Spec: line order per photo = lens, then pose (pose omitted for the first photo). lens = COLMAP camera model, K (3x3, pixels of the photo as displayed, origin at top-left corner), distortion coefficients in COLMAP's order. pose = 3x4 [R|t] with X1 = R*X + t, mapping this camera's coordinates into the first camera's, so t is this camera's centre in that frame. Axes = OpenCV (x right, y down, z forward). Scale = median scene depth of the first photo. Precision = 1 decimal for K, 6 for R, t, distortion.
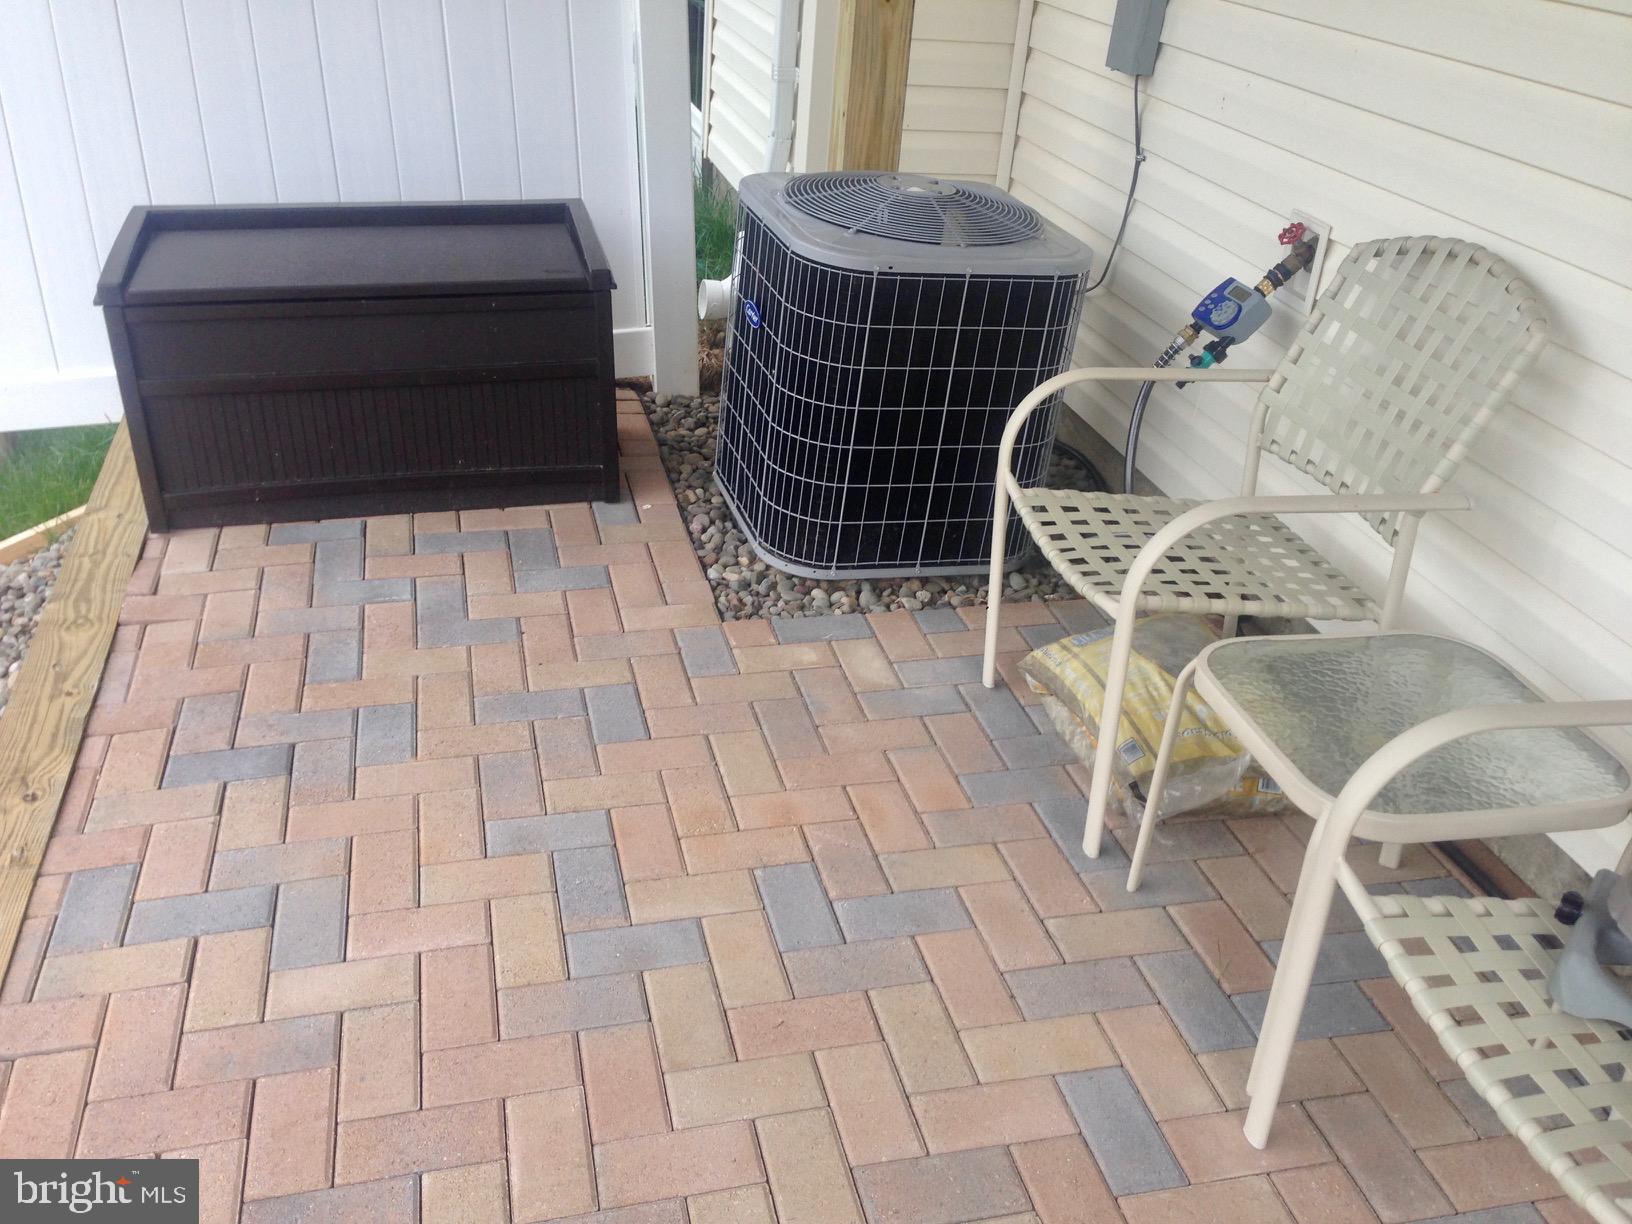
lens RADIAL K [[1538.8, 0, 816.0], [0, 1538.8, 612.0], [0, 0, 1]] dist [0.090869, -0.009394]
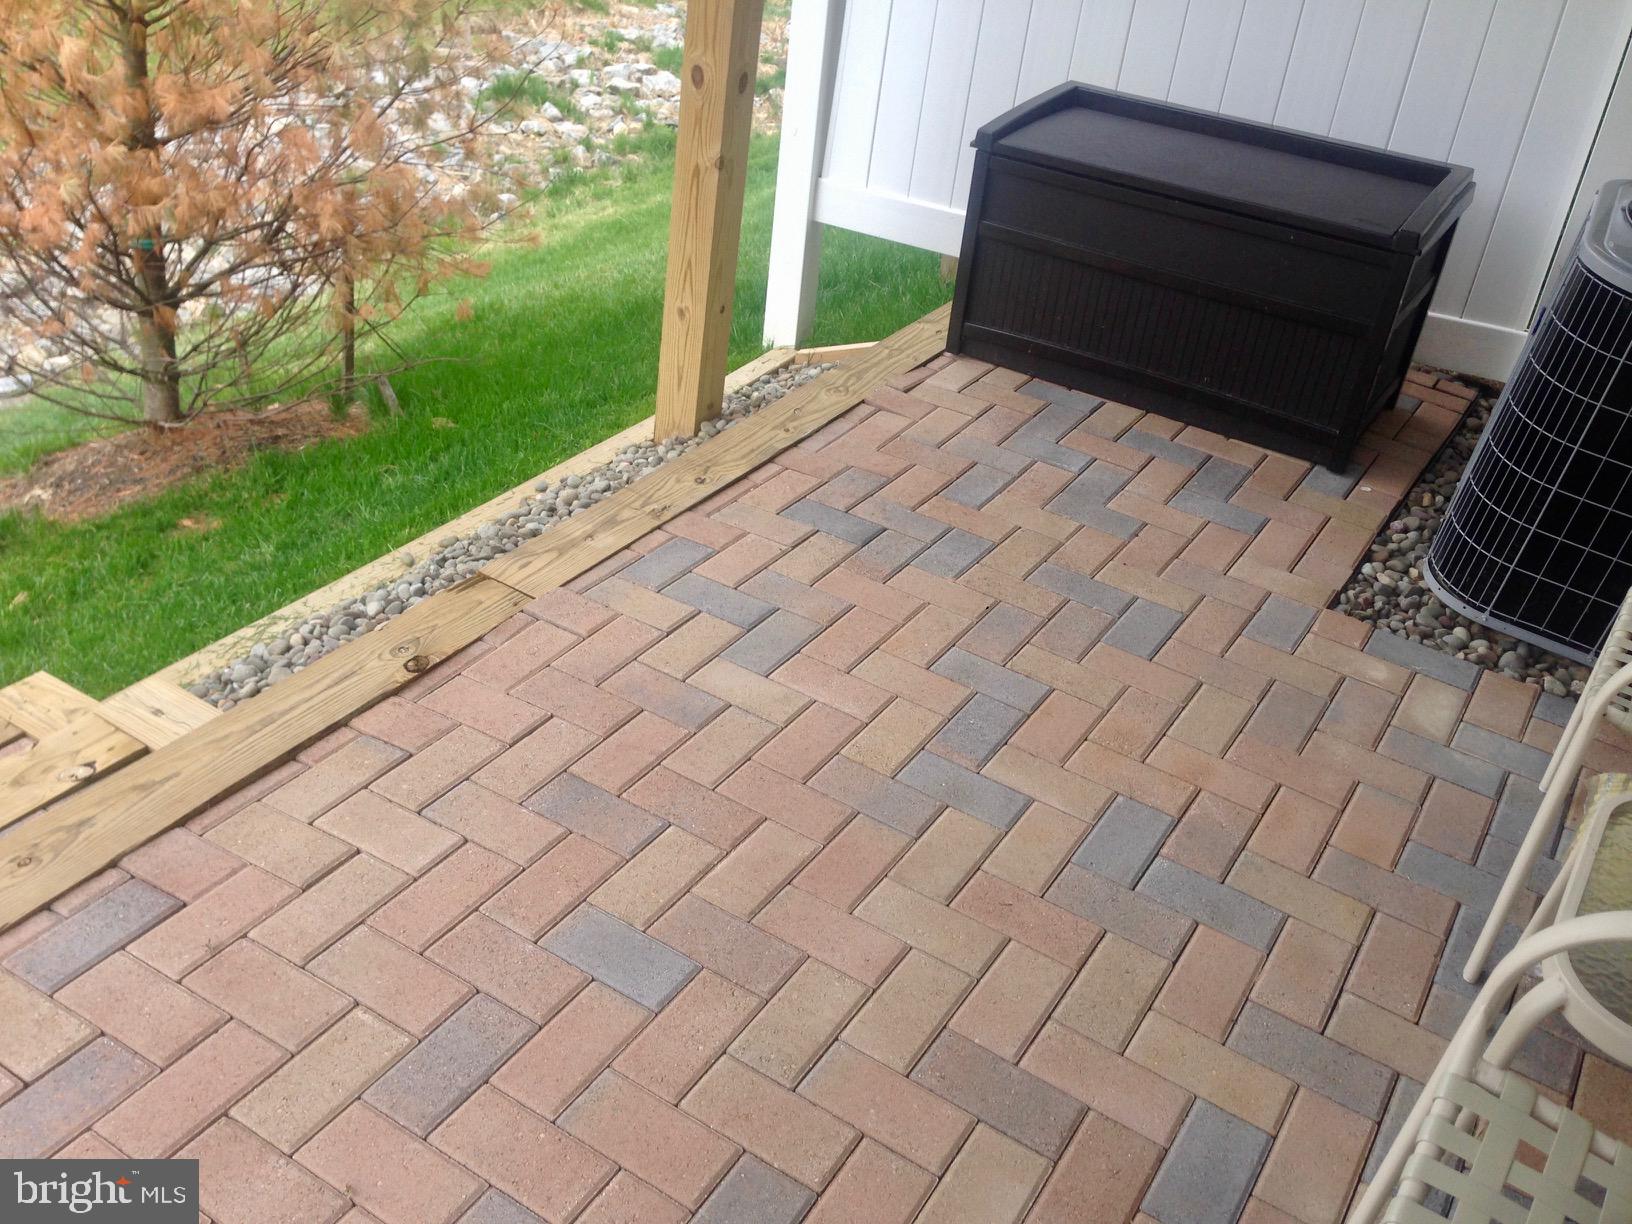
lens RADIAL K [[1538.8, 0, 816.0], [0, 1538.8, 612.0], [0, 0, 1]] dist [0.090869, -0.009394]
pose [[0.705820, 0.409466, -0.578062, 0.294925], [-0.400745, 0.903692, 0.150809, -0.010860], [0.584141, 0.125212, 0.801936, 0.053943]]
